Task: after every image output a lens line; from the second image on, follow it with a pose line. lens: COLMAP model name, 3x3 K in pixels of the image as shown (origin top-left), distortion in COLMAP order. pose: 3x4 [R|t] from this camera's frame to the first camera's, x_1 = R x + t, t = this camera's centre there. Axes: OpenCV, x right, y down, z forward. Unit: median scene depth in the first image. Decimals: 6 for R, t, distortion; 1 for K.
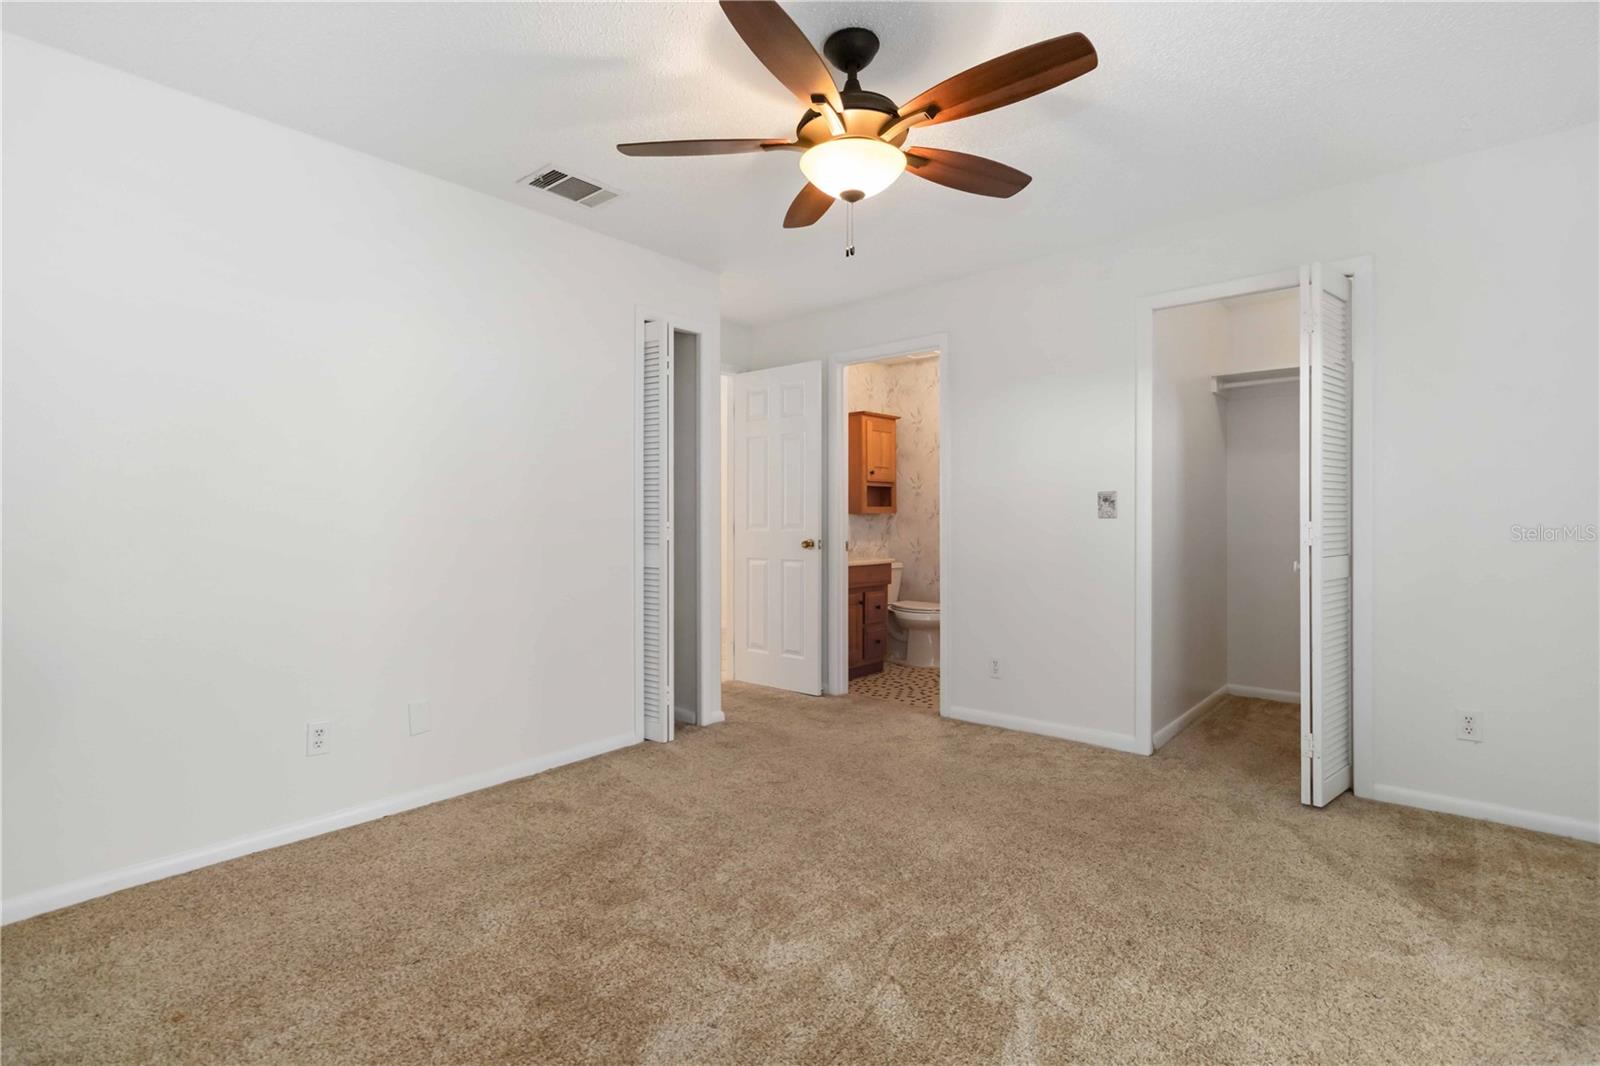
lens RADIAL K [[743.1, 0, 805.7], [0, 743.1, 510.2], [0, 0, 1]] dist [0.001213, 0.000057]
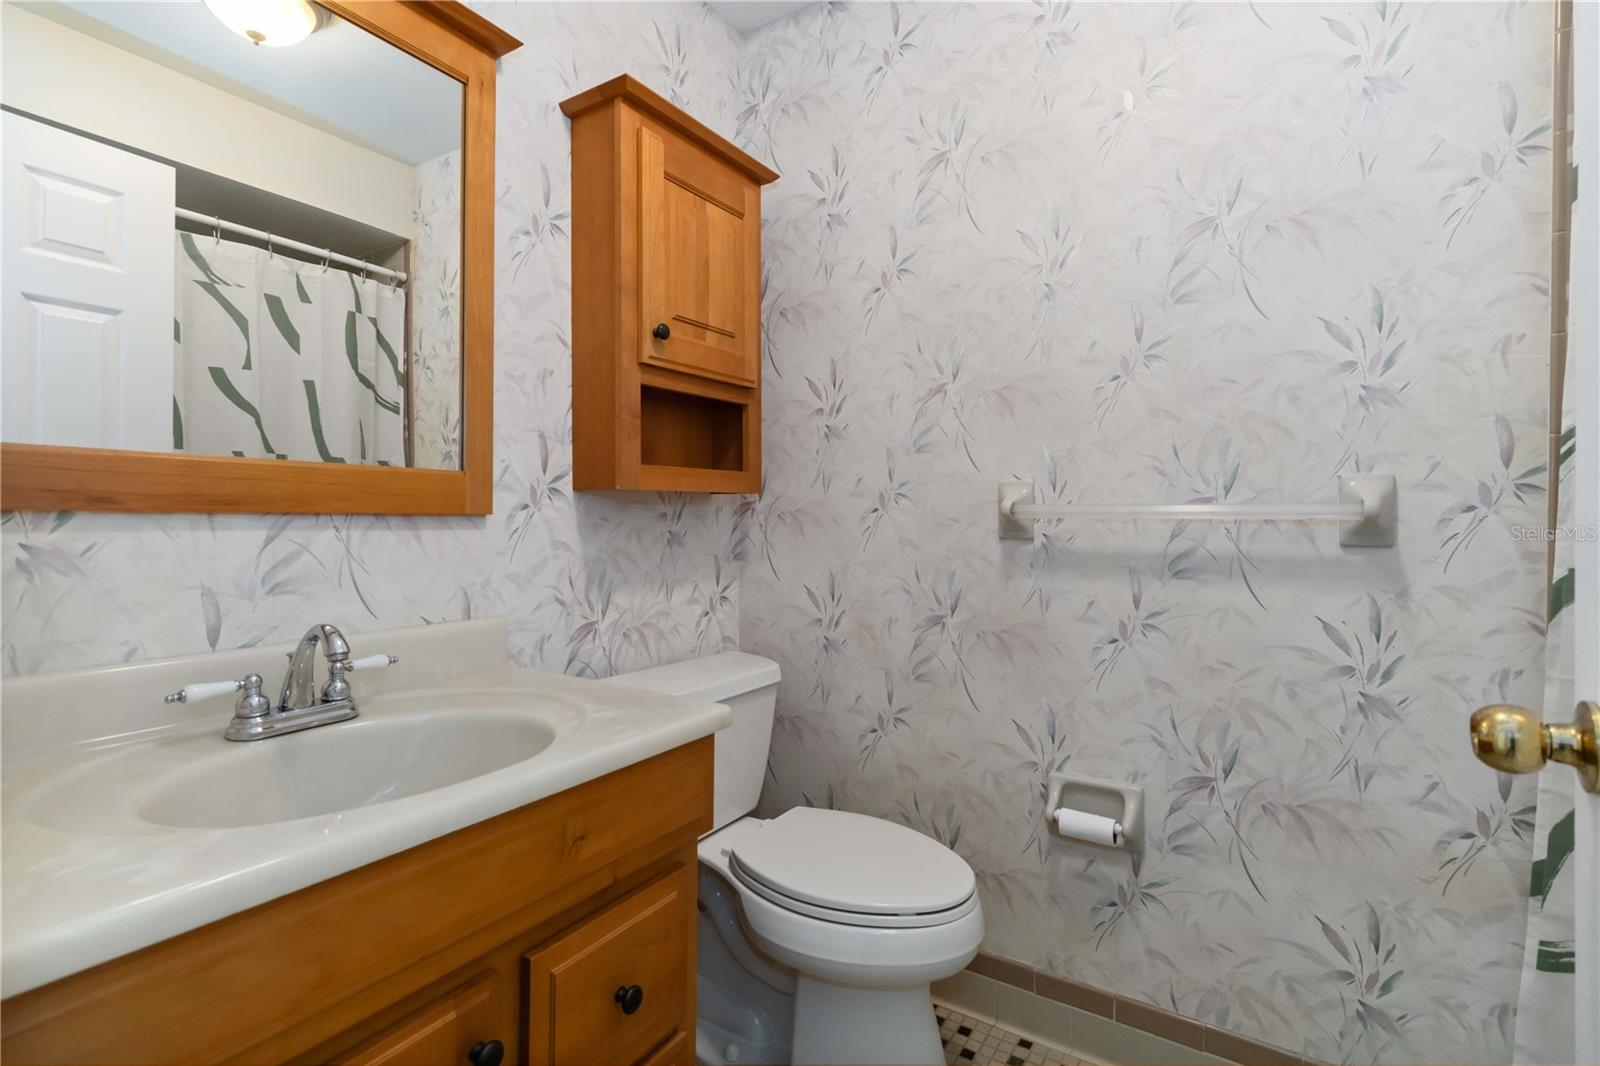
lens RADIAL K [[743.1, 0, 805.7], [0, 743.1, 510.2], [0, 0, 1]] dist [0.001213, 0.000057]
pose [[0.992432, -0.001105, 0.122787, 0.105181], [0.000557, 0.999990, 0.004494, 0.009846], [-0.122790, -0.004392, 0.992423, 0.715722]]
